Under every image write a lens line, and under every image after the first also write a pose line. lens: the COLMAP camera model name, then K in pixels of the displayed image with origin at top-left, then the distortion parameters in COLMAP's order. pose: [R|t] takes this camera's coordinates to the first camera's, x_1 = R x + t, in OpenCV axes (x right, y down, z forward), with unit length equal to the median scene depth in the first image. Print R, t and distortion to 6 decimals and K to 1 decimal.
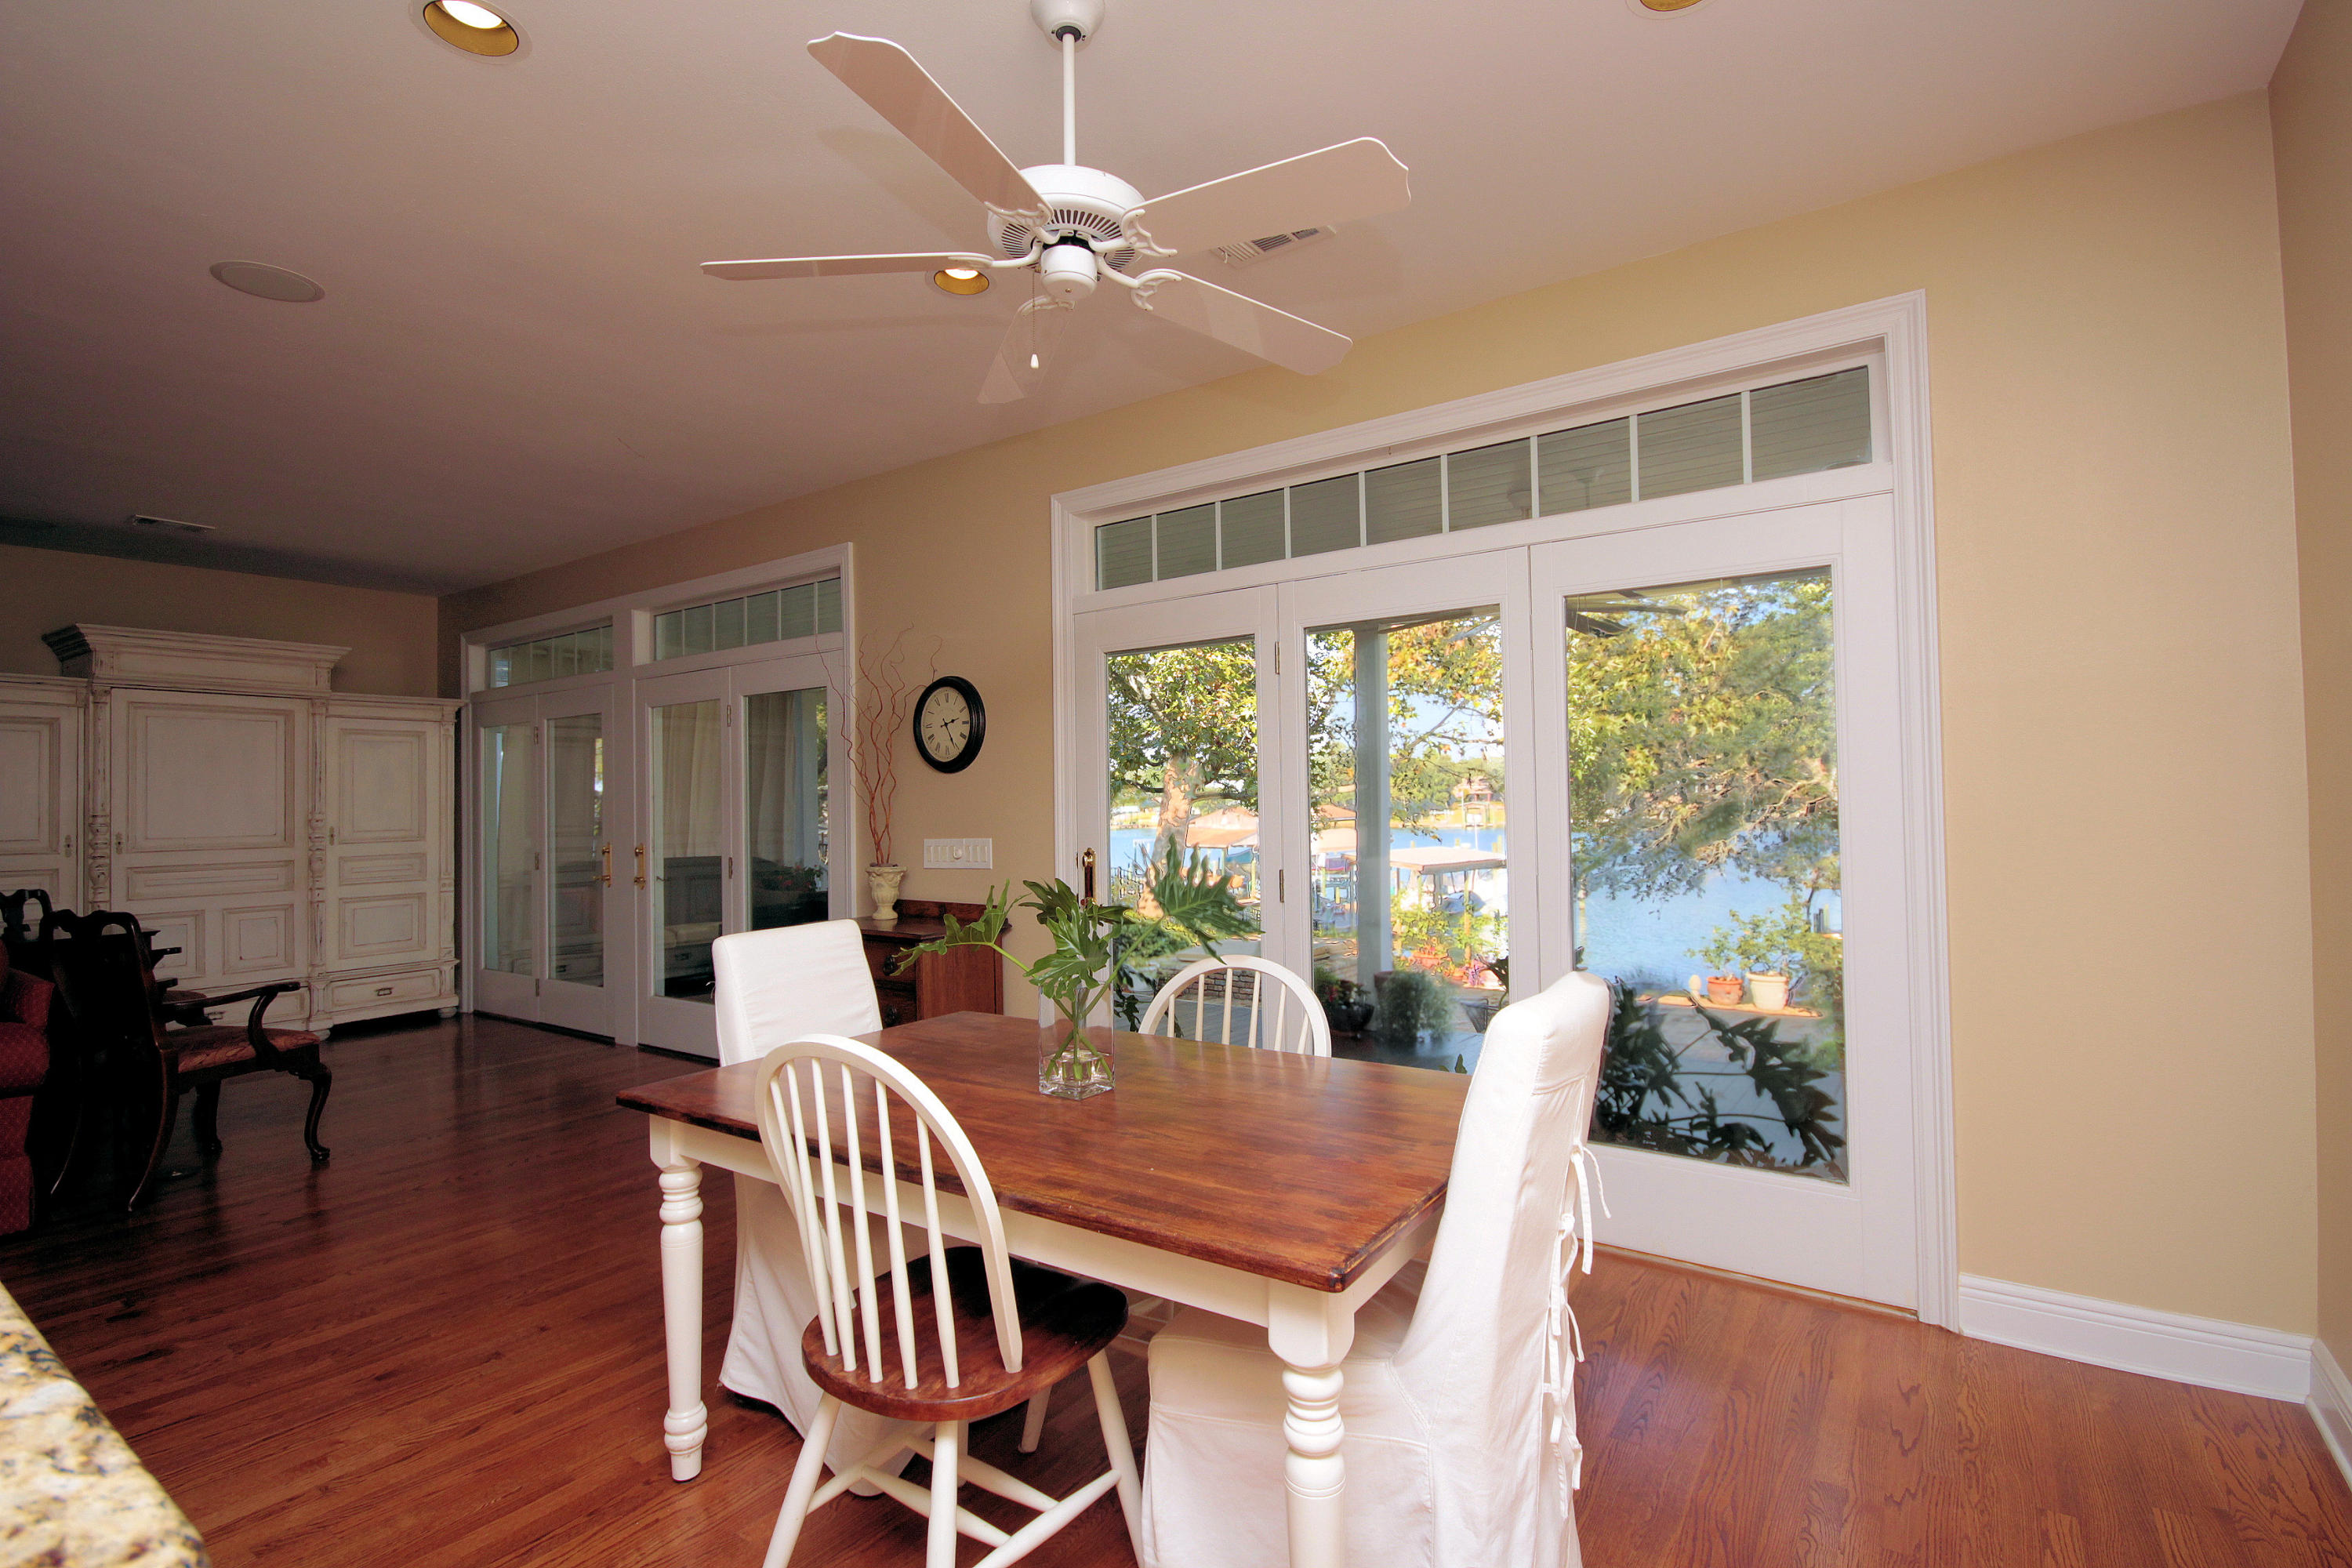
lens RADIAL K [[1089.7, 0, 1175.5], [0, 1089.7, 779.8], [0, 0, 1]] dist [0.000392, 0.000098]
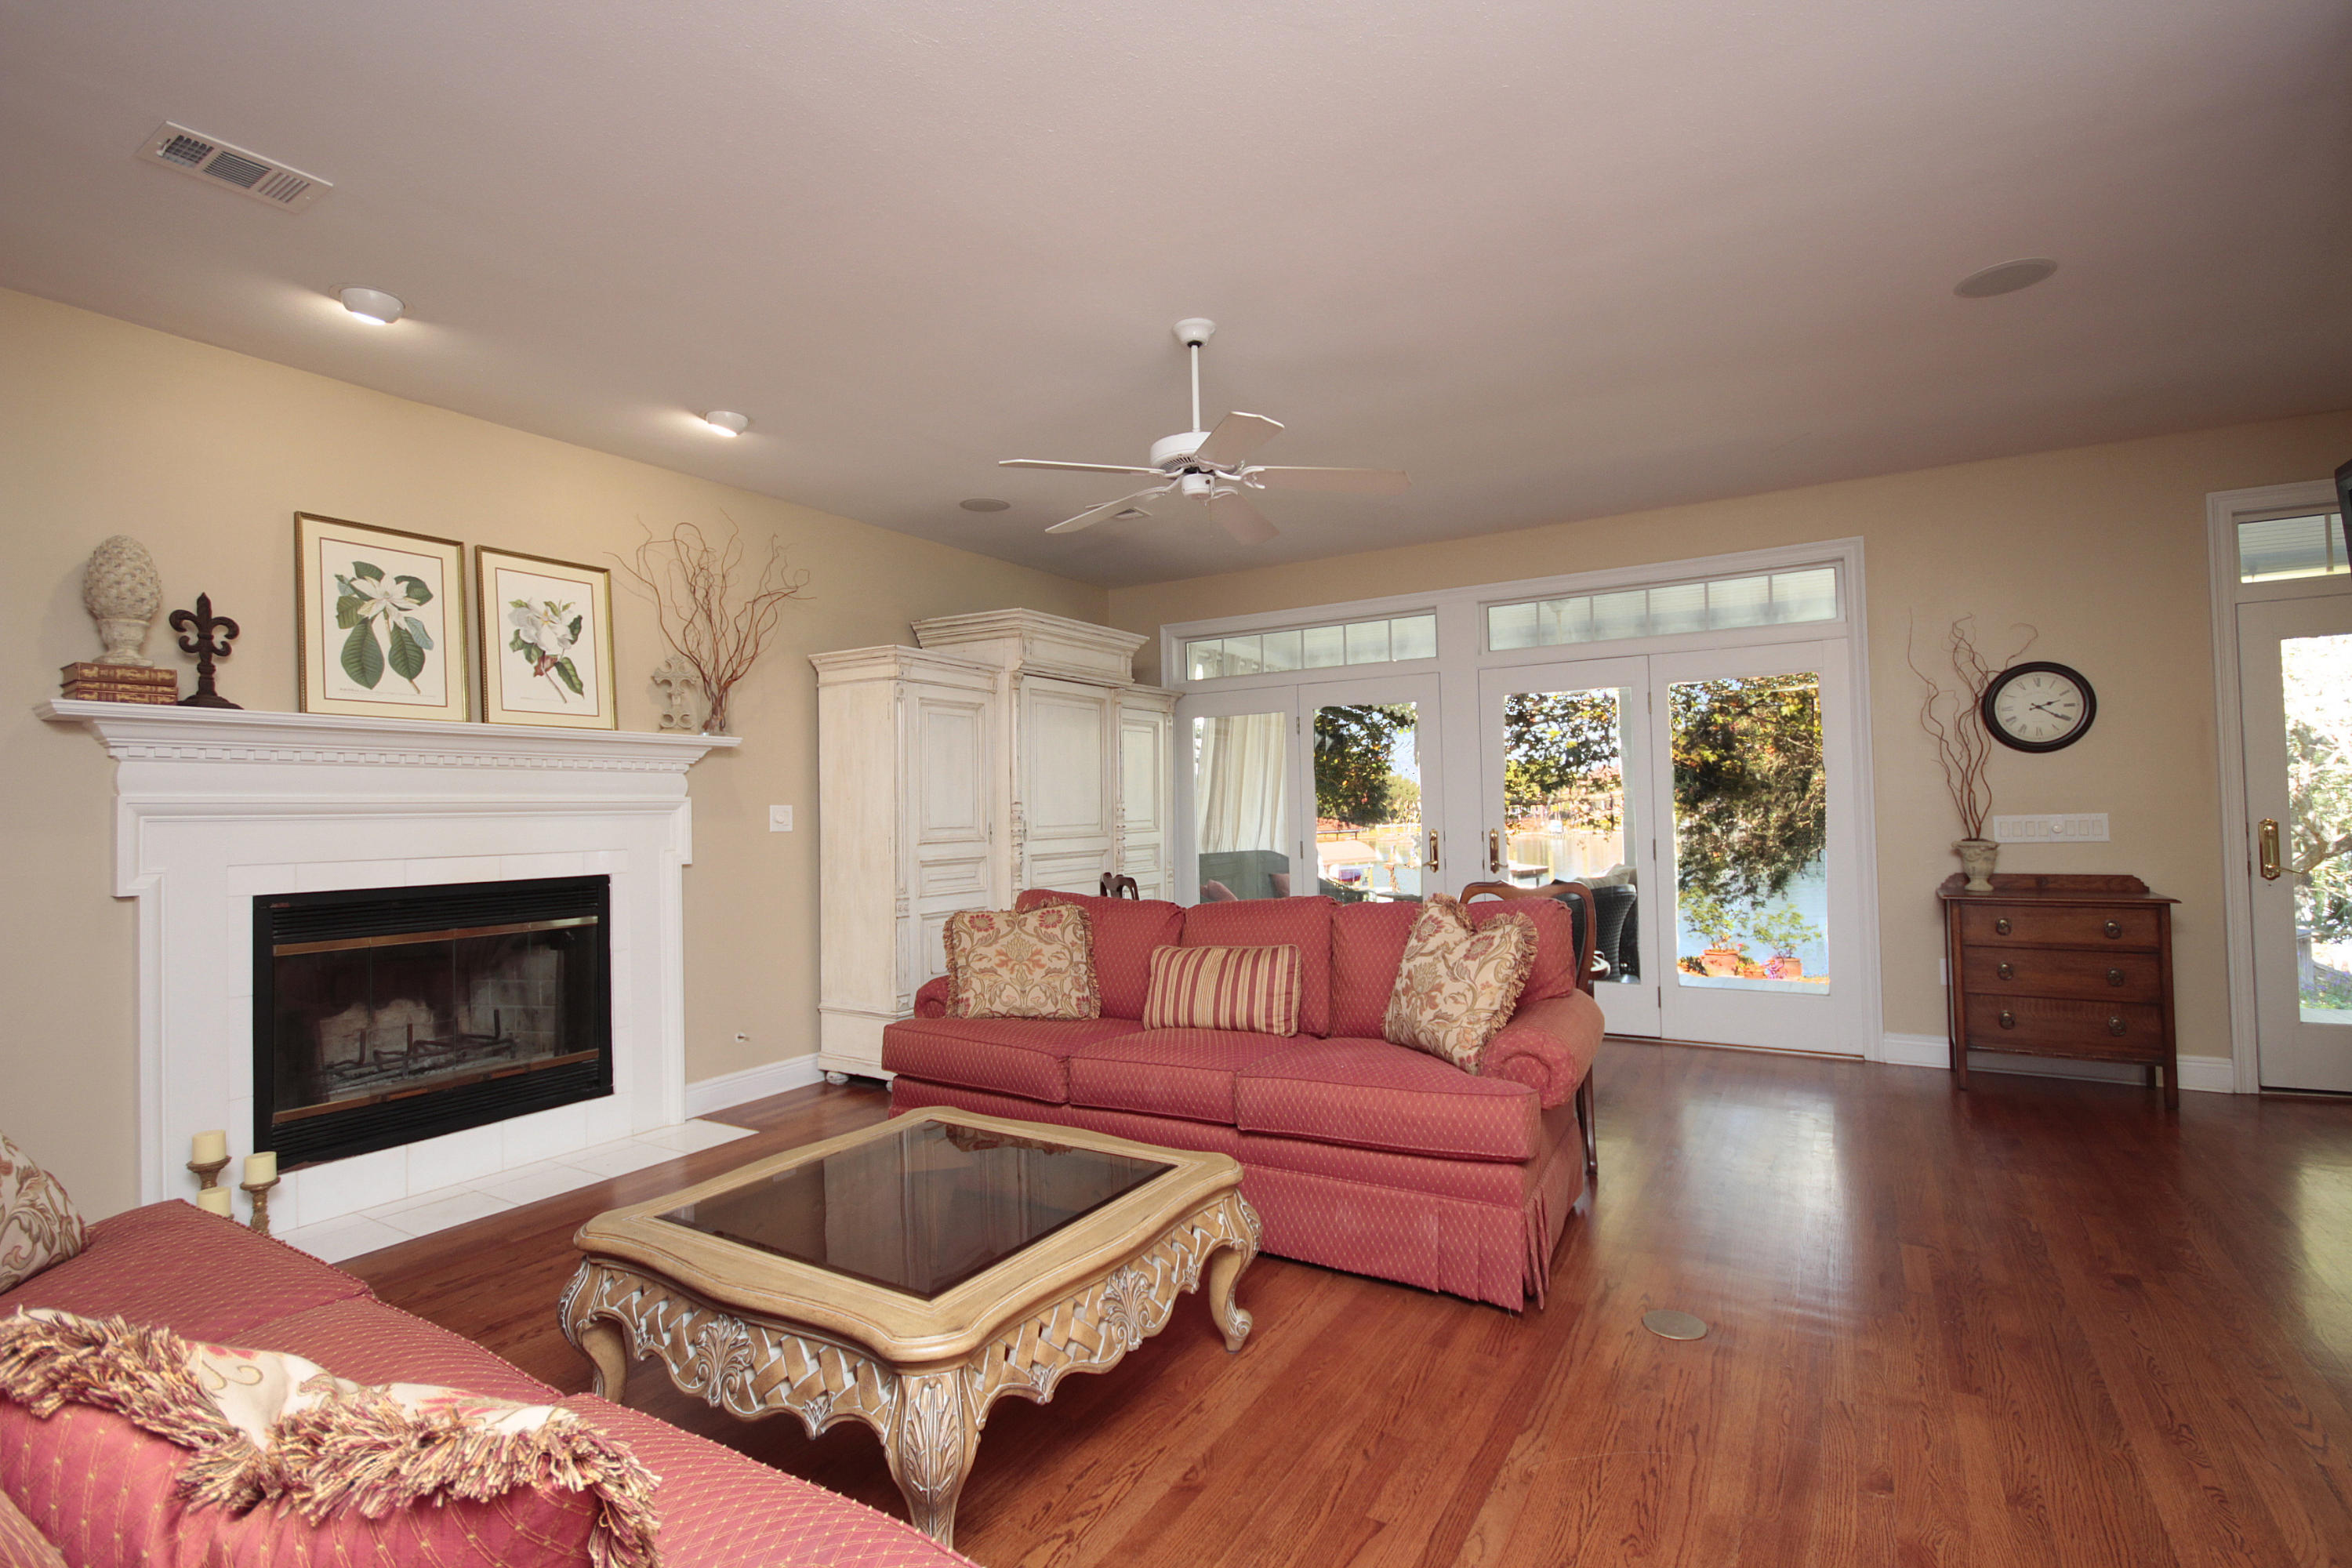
lens RADIAL K [[1089.7, 0, 1176.5], [0, 1089.7, 788.3], [0, 0, 1]] dist [0.000392, 0.000098]
pose [[0.997259, -0.005112, 0.073806, -0.847725], [0.005251, 0.999985, -0.001684, 0.019886], [-0.073797, 0.002067, 0.997271, 0.001183]]
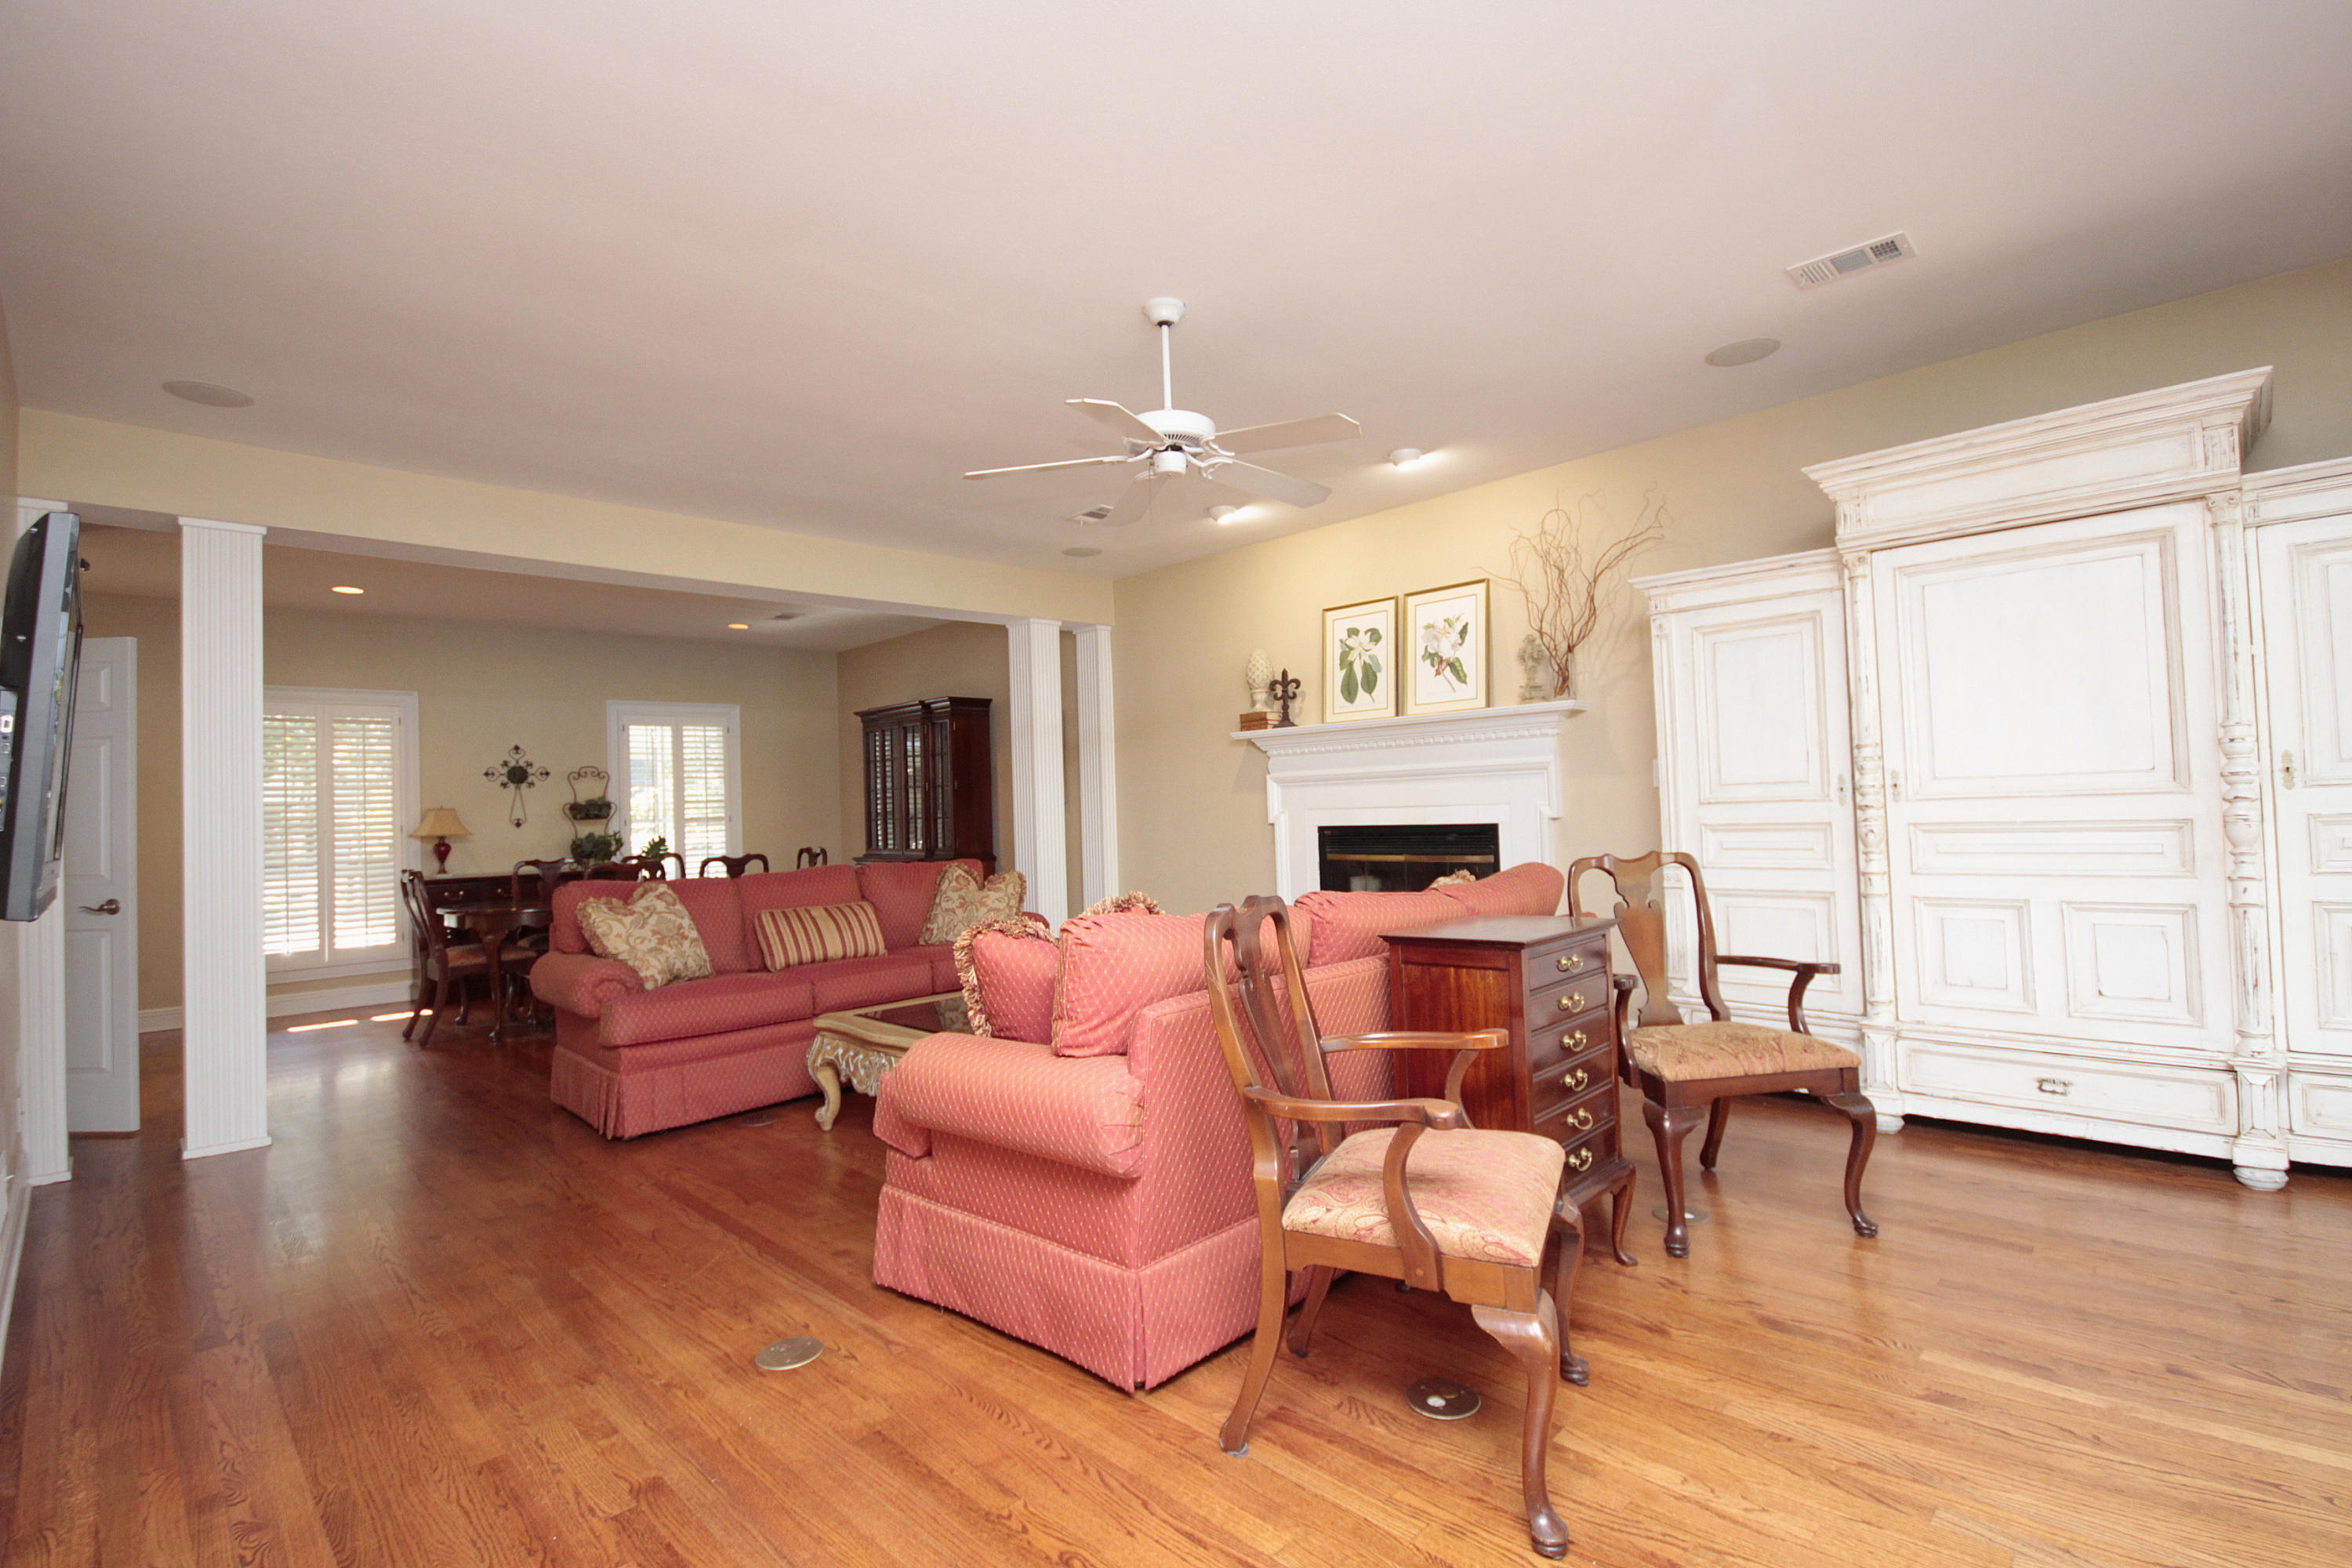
lens RADIAL K [[1089.7, 0, 1185.0], [0, 1089.7, 784.8], [0, 0, 1]] dist [0.000392, 0.000098]
pose [[-0.152561, -0.008907, -0.988254, -0.240315], [0.050648, 0.998575, -0.016819, 0.044183], [0.986995, -0.052619, -0.151892, 0.635068]]
